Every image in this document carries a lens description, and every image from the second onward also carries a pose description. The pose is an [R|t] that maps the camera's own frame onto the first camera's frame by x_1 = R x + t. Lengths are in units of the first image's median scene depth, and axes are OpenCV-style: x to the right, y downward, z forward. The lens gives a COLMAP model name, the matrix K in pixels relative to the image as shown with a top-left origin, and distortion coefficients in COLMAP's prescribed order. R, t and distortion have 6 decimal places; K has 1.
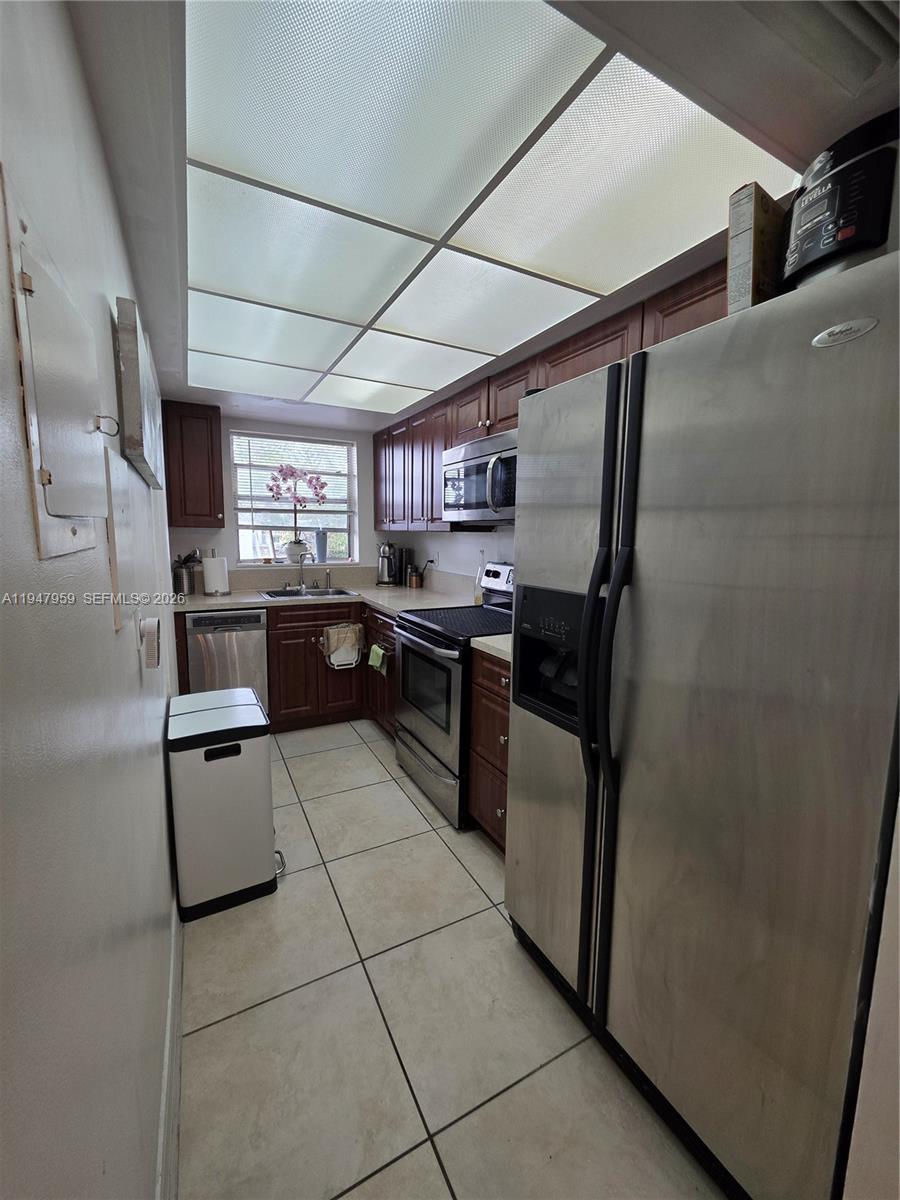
lens RADIAL K [[477.7, 0, 447.0], [0, 477.7, 597.4], [0, 0, 1]] dist [0.000075, -0.000668]
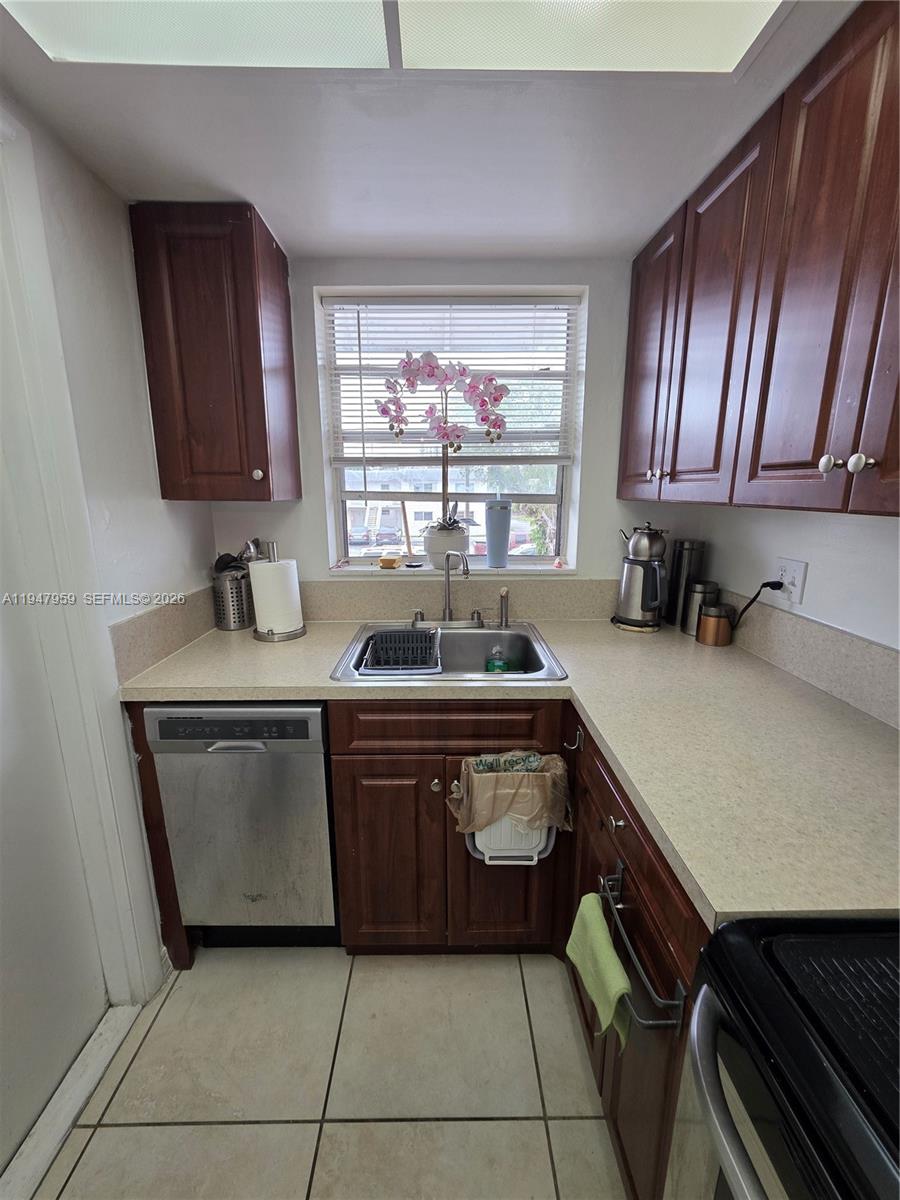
lens RADIAL K [[477.7, 0, 448.0], [0, 477.7, 594.6], [0, 0, 1]] dist [0.000075, -0.000668]
pose [[0.890647, 0.082865, -0.447081, -0.094531], [-0.047632, 0.994847, 0.089502, -0.092397], [0.452194, -0.058419, 0.890005, 0.584294]]
